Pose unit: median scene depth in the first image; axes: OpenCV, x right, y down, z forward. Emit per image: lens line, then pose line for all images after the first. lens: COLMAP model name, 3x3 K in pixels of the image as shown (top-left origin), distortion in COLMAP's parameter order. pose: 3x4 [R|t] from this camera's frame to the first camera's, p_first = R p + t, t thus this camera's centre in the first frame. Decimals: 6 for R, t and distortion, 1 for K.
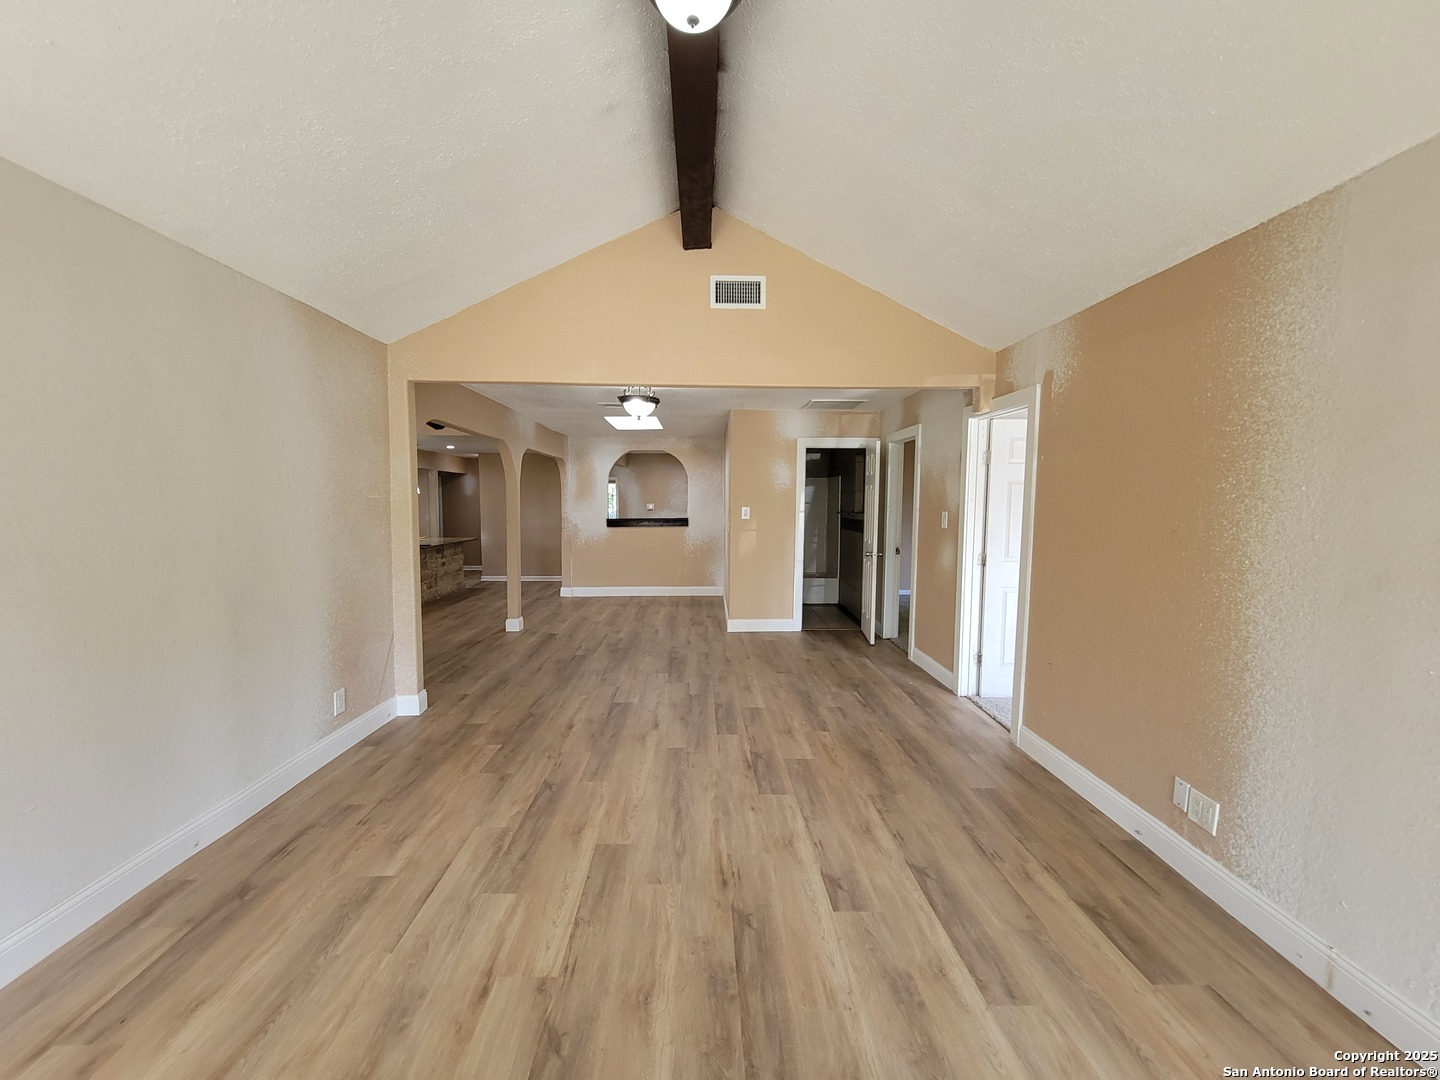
lens RADIAL K [[604.0, 0, 719.2], [0, 604.0, 537.9], [0, 0, 1]] dist [0.000119, -0.000135]
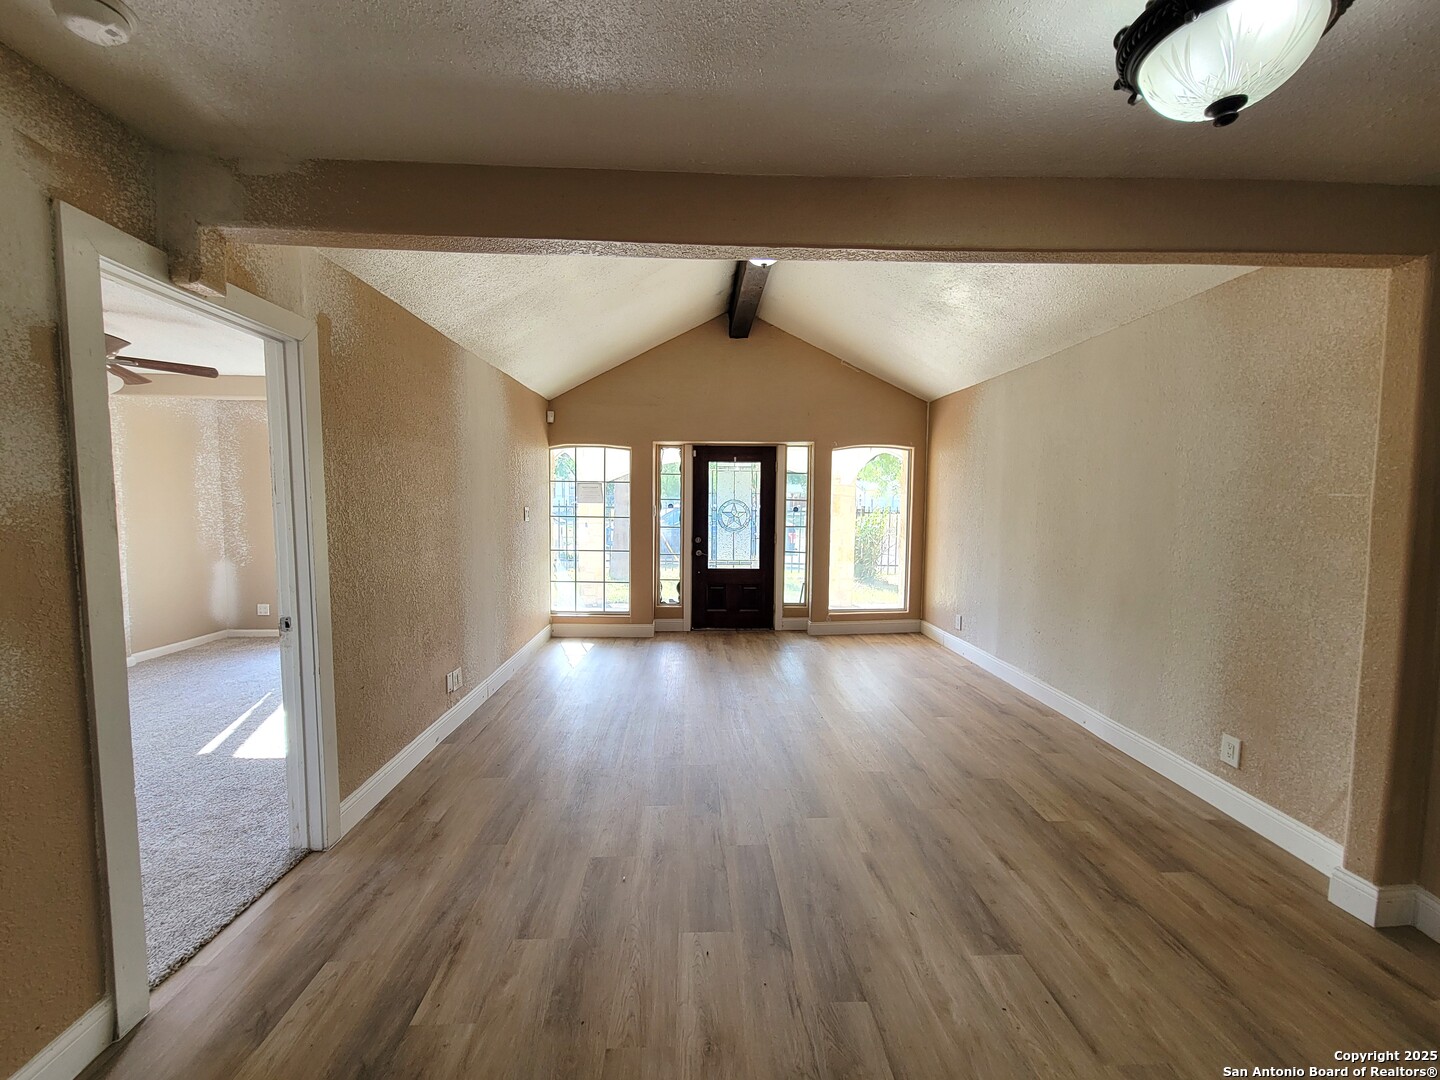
lens RADIAL K [[609.0, 0, 716.4], [0, 609.0, 540.2], [0, 0, 1]] dist [0.006854, -0.004185]
pose [[-0.999901, -0.010602, -0.009288, 0.061766], [-0.011741, 0.991082, 0.132733, -0.095645], [0.007798, 0.132829, -0.991108, 1.577120]]
